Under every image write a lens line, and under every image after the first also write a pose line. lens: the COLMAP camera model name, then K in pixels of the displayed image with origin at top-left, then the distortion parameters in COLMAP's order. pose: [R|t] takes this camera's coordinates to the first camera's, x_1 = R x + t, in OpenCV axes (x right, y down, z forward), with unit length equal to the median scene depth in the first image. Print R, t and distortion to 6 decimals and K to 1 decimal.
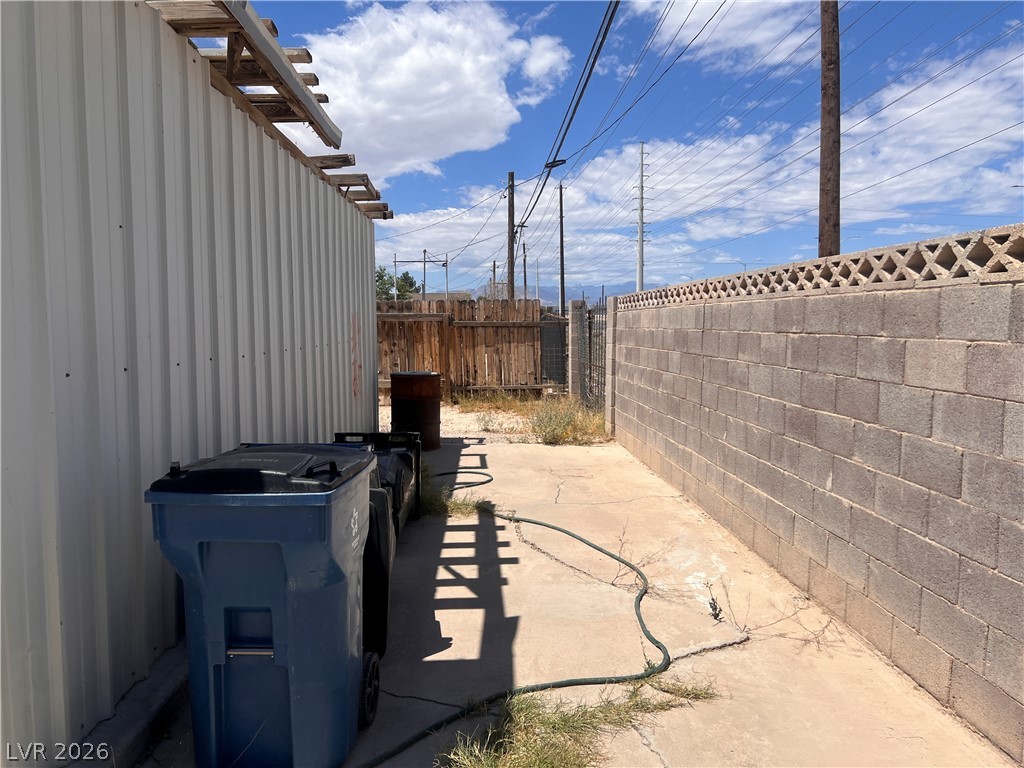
lens RADIAL K [[799.9, 0, 512.0], [0, 799.9, 384.0], [0, 0, 1]] dist [0.042911, -0.002784]
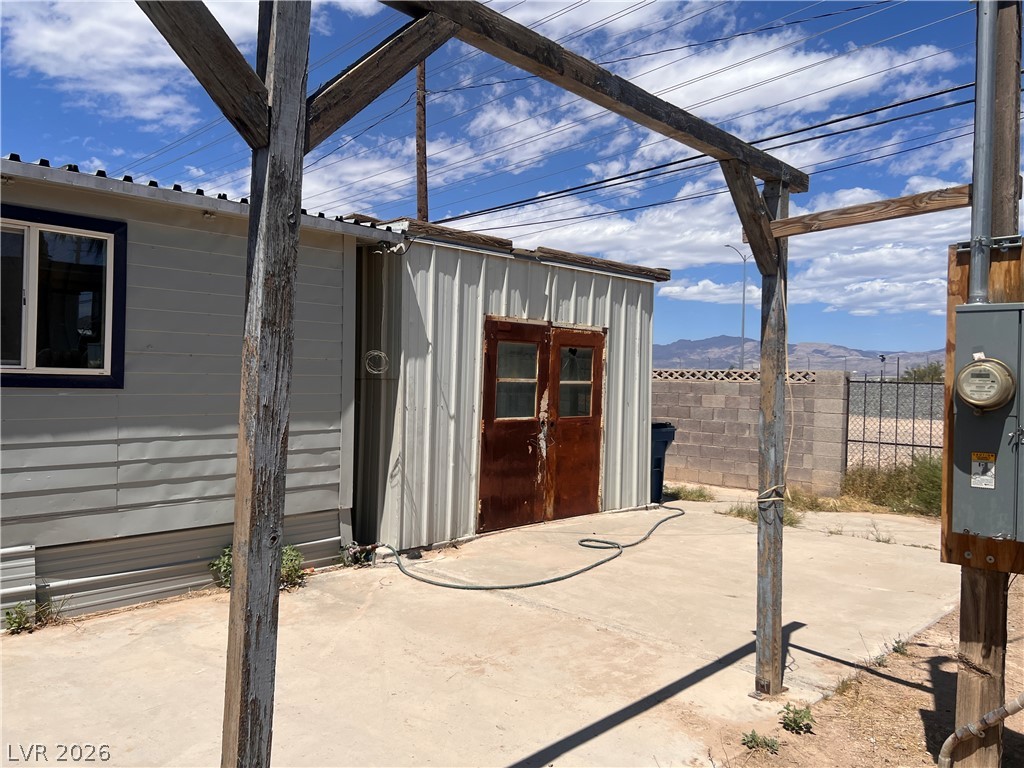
lens RADIAL K [[799.9, 0, 512.0], [0, 799.9, 384.0], [0, 0, 1]] dist [0.042911, -0.002784]
pose [[0.694863, 0.002018, 0.719140, -0.089603], [0.039169, 0.998406, -0.040648, 0.000352], [-0.718075, 0.056413, 0.693676, -0.030576]]
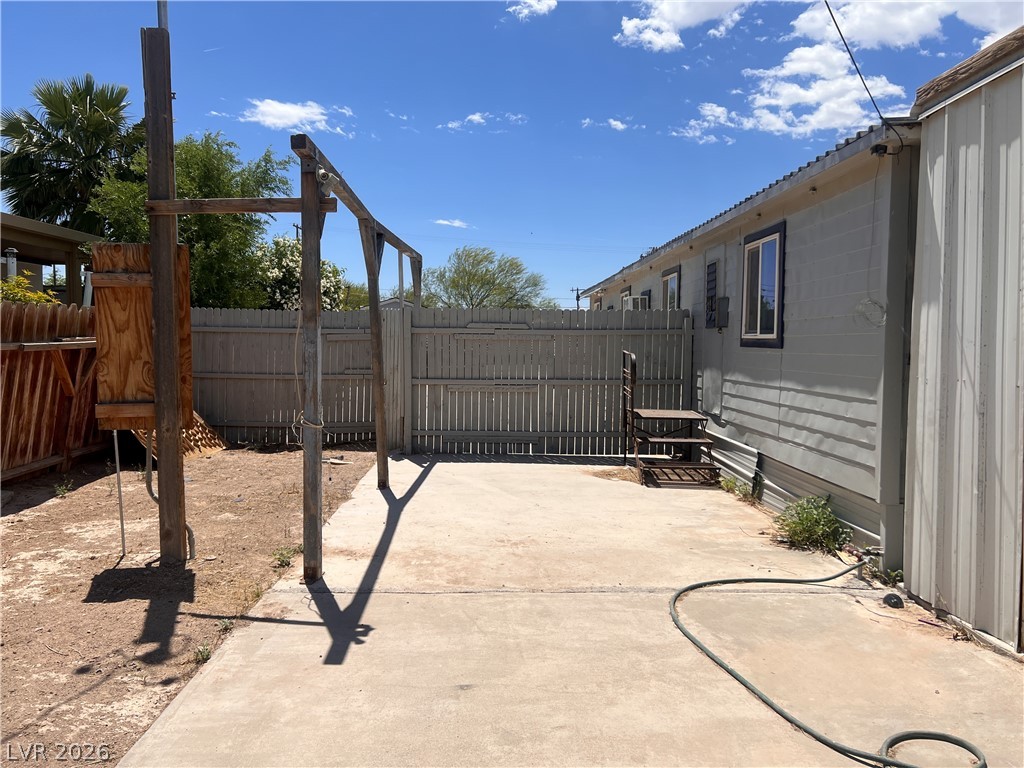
lens RADIAL K [[758.5, 0, 512.0], [0, 758.5, 384.0], [0, 0, 1]] dist [0.001995, -0.000869]
pose [[0.018677, 0.052110, -0.998467, 1.435728], [-0.085882, 0.995034, 0.050325, -0.019193], [0.996130, 0.084810, 0.023060, 0.509552]]
